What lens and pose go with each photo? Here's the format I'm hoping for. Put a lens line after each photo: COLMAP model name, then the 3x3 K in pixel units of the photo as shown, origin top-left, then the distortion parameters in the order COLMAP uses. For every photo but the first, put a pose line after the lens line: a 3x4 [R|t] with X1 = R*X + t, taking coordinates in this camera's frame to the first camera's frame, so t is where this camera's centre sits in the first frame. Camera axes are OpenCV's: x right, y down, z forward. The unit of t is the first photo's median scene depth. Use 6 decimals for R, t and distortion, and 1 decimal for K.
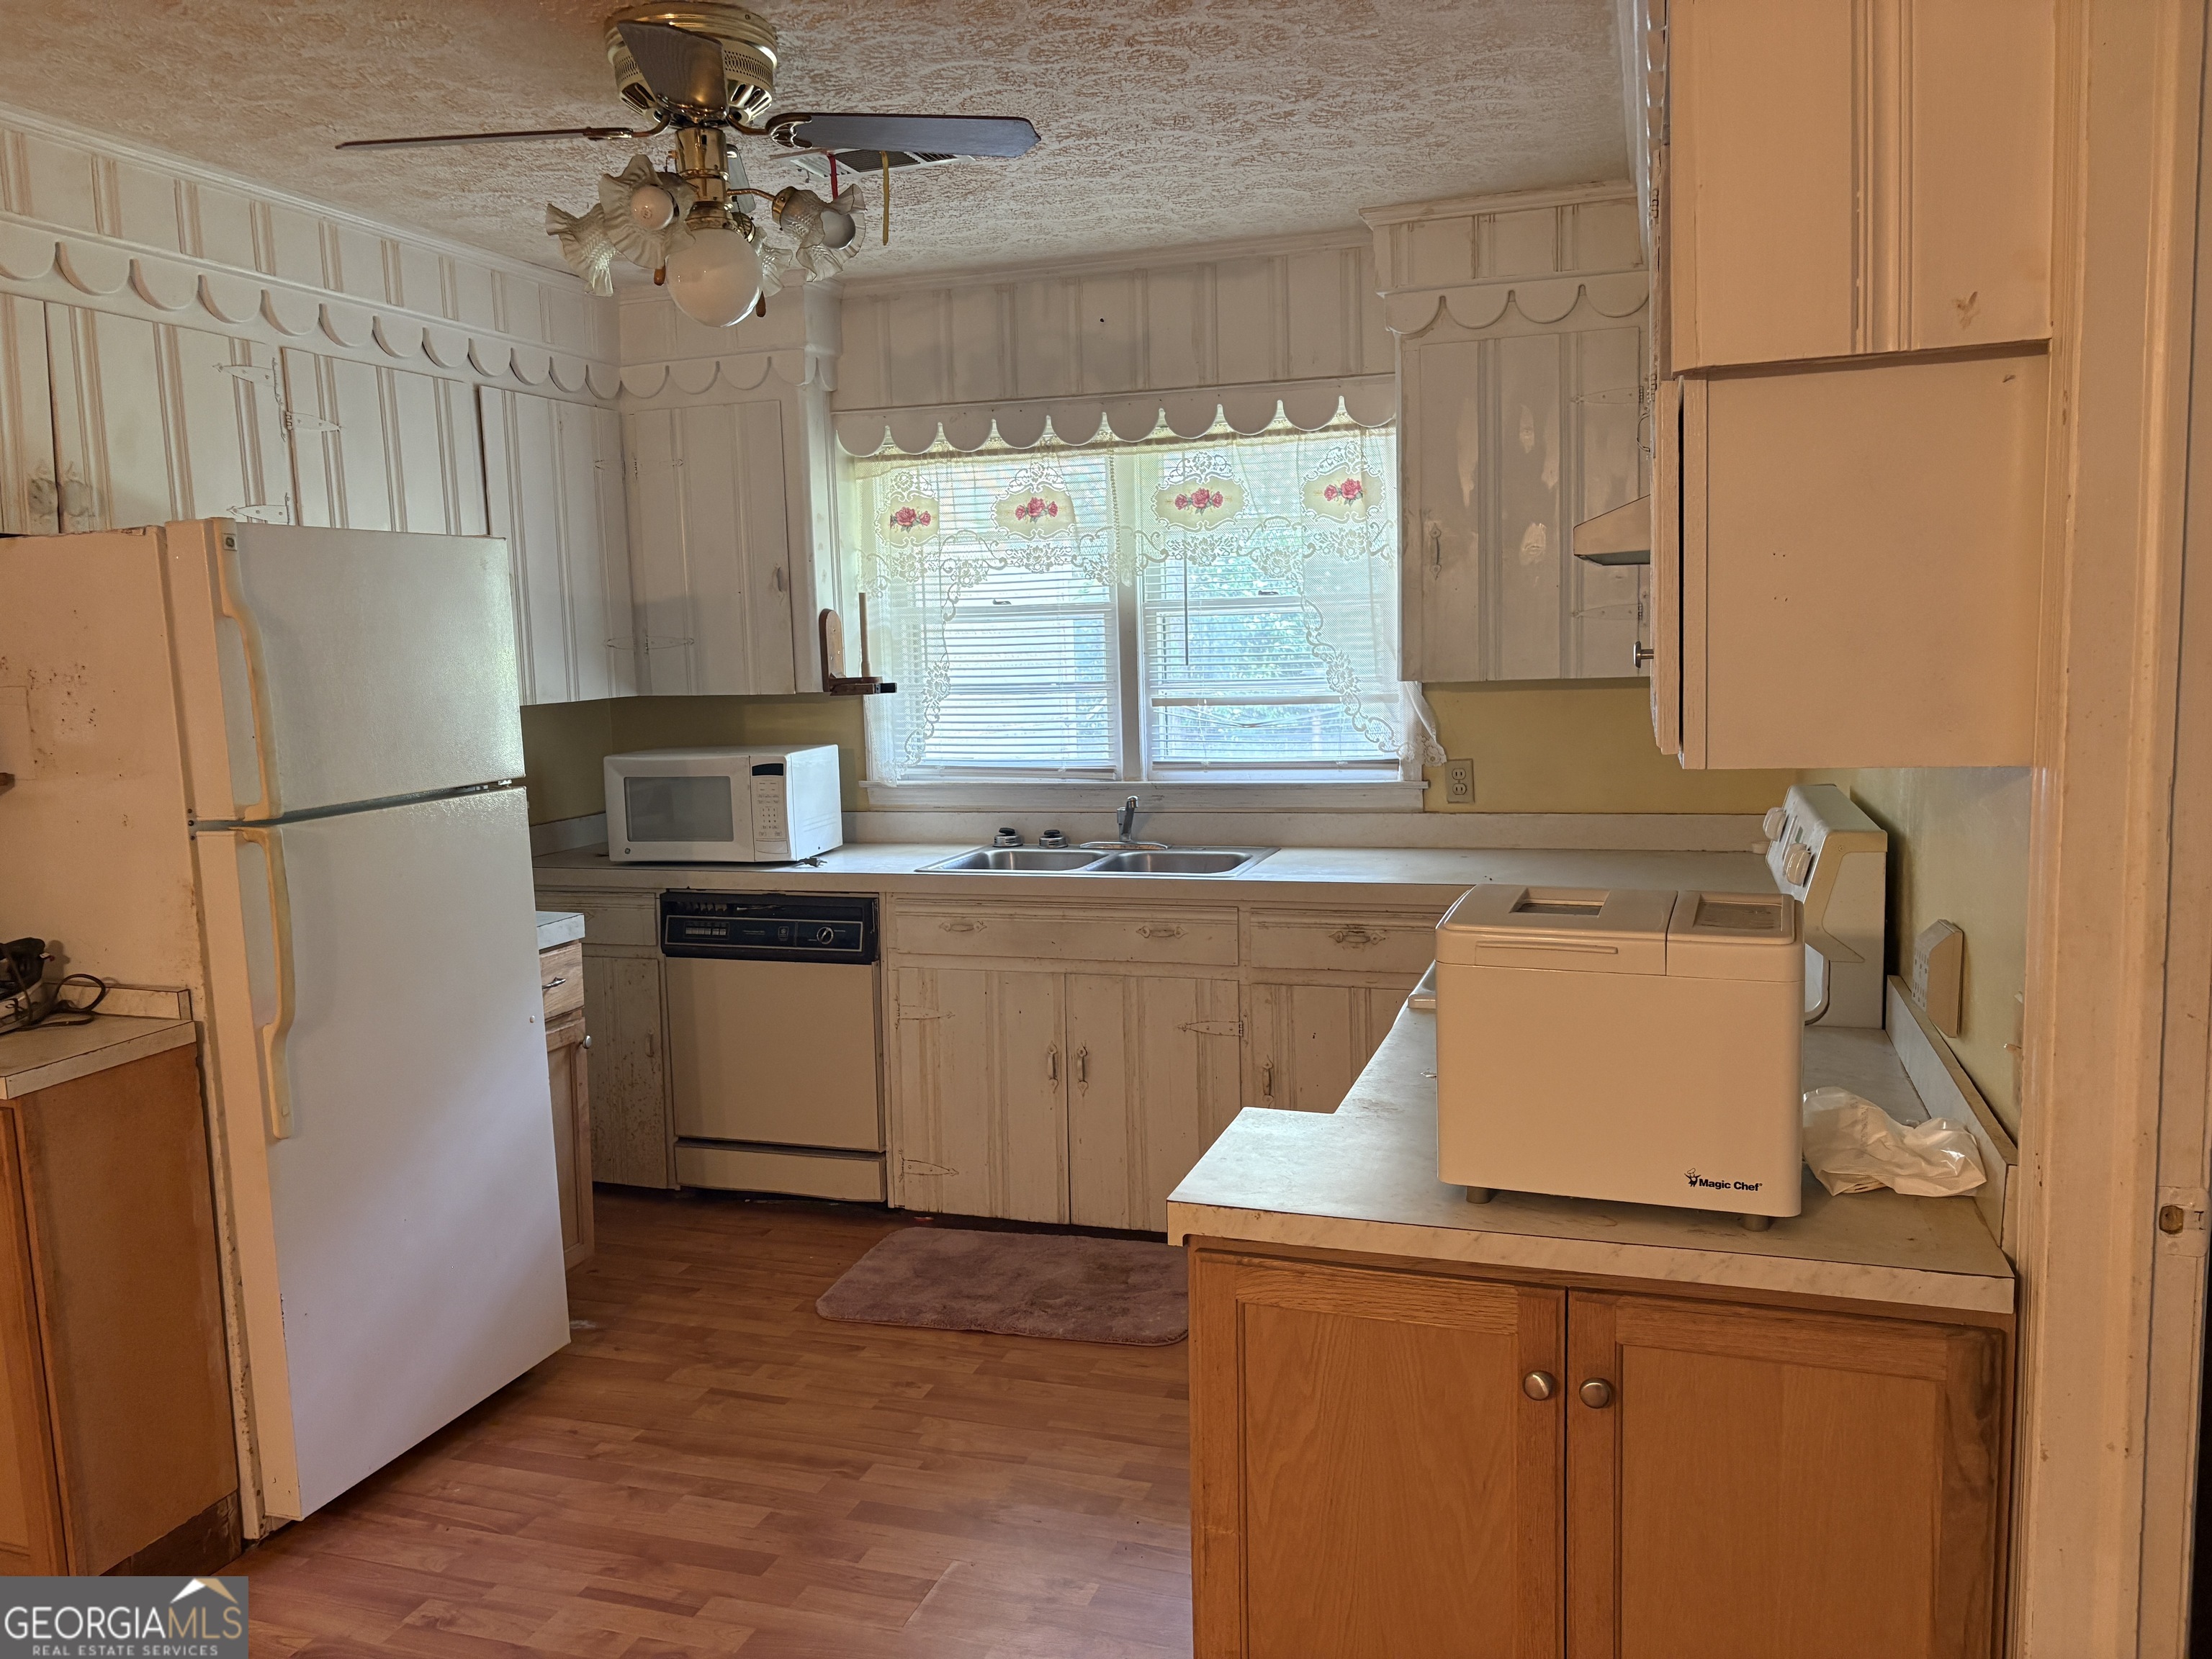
lens RADIAL K [[1645.5, 0, 1097.5], [0, 1645.5, 802.0], [0, 0, 1]] dist [0.081585, -0.100985]
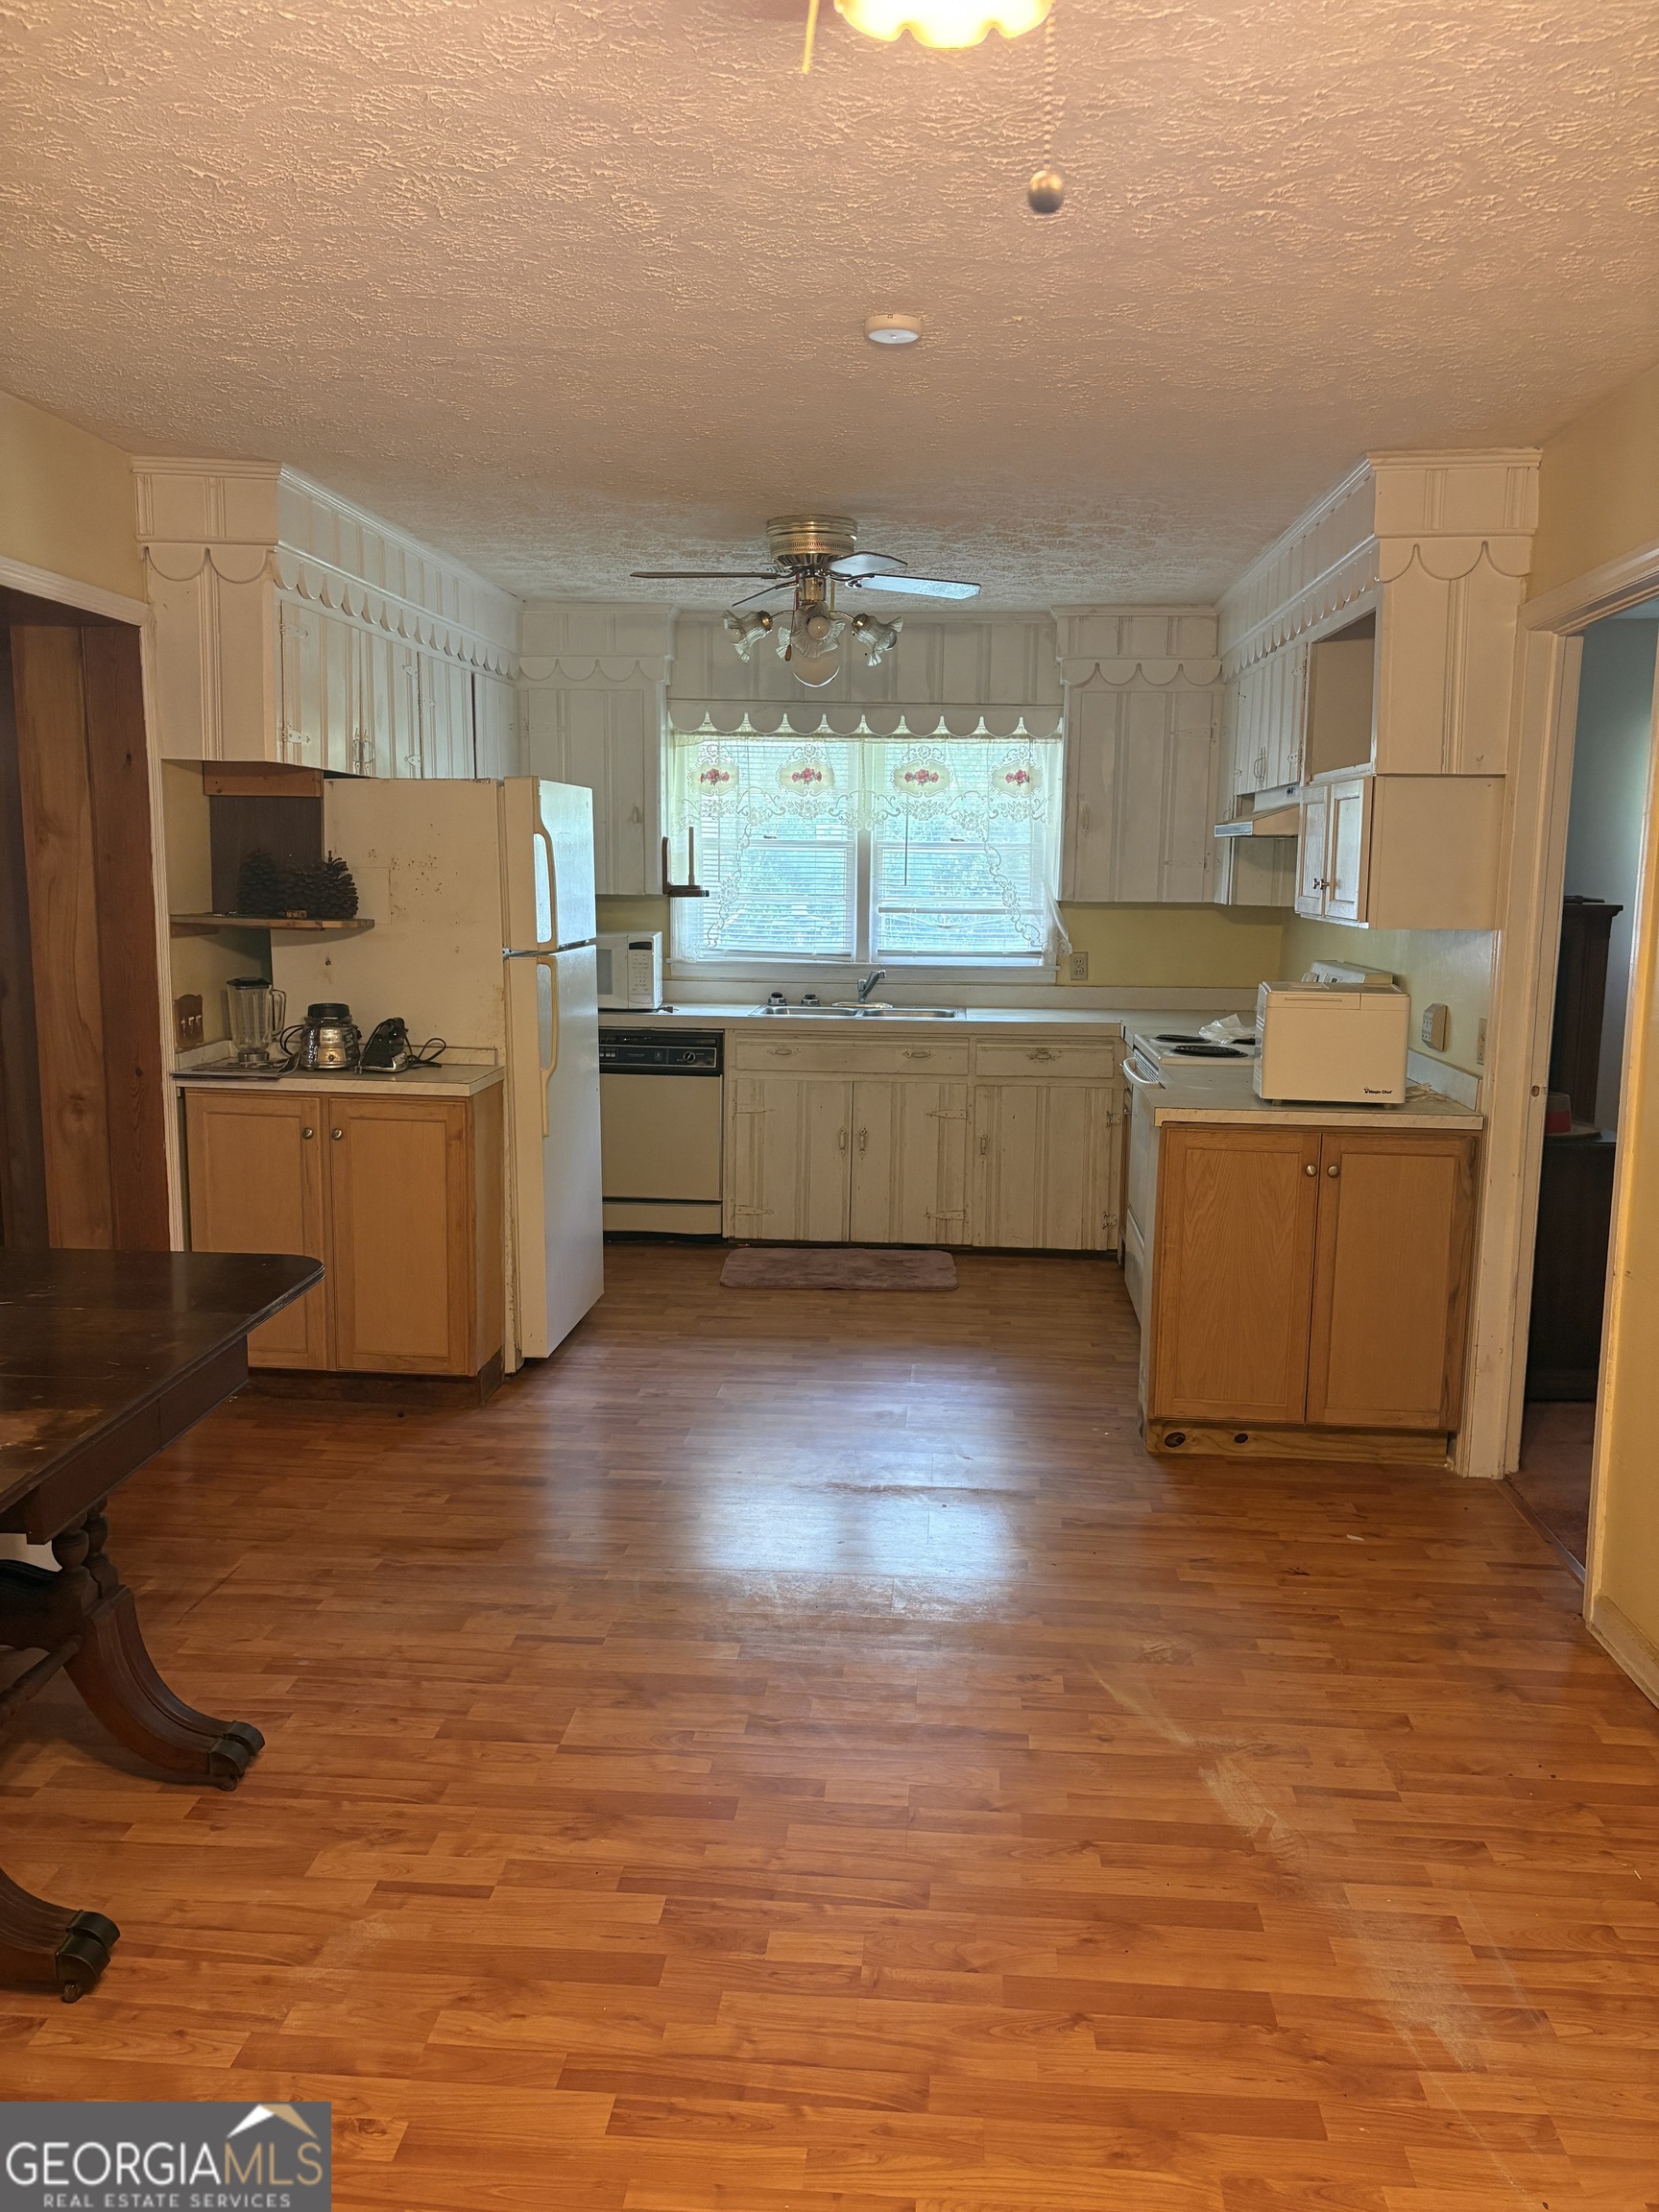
lens RADIAL K [[1645.5, 0, 829.5], [0, 1645.5, 1106.0], [0, 0, 1]] dist [0.081585, -0.100985]
pose [[0.968725, 0.006582, 0.248051, -0.408822], [-0.017676, 0.998939, 0.042525, 0.058995], [-0.247508, -0.045579, 0.967813, -0.481836]]
